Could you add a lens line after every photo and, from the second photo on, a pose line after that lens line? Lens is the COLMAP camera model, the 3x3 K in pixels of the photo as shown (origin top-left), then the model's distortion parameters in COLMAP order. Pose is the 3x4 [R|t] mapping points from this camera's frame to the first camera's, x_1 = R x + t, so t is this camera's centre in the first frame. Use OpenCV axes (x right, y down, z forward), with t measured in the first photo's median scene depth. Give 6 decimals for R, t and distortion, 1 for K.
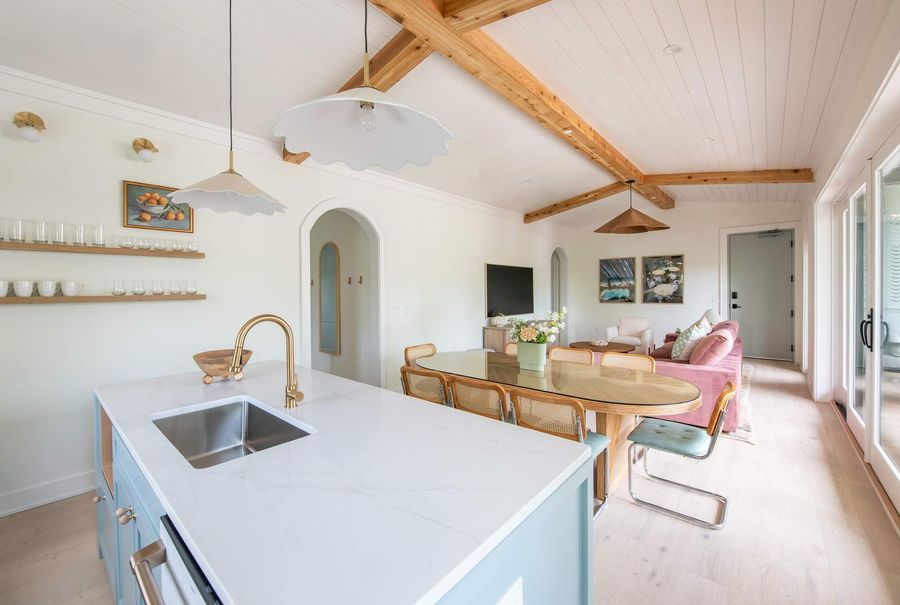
lens RADIAL K [[373.3, 0, 447.5], [0, 373.3, 295.0], [0, 0, 1]] dist [-0.004670, -0.000027]
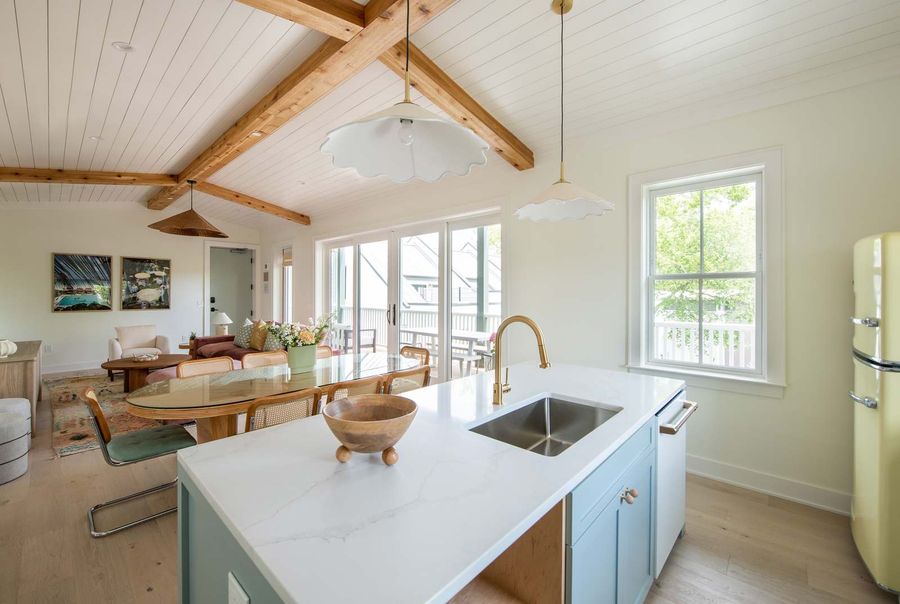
lens RADIAL K [[365.9, 0, 449.2], [0, 365.9, 296.1], [0, 0, 1]] dist [0.004718, 0.000321]
pose [[0.026652, 0.004803, 0.999633, -0.316027], [0.013800, 0.999891, -0.005172, 0.003999], [-0.999550, 0.013933, 0.026583, 0.225949]]
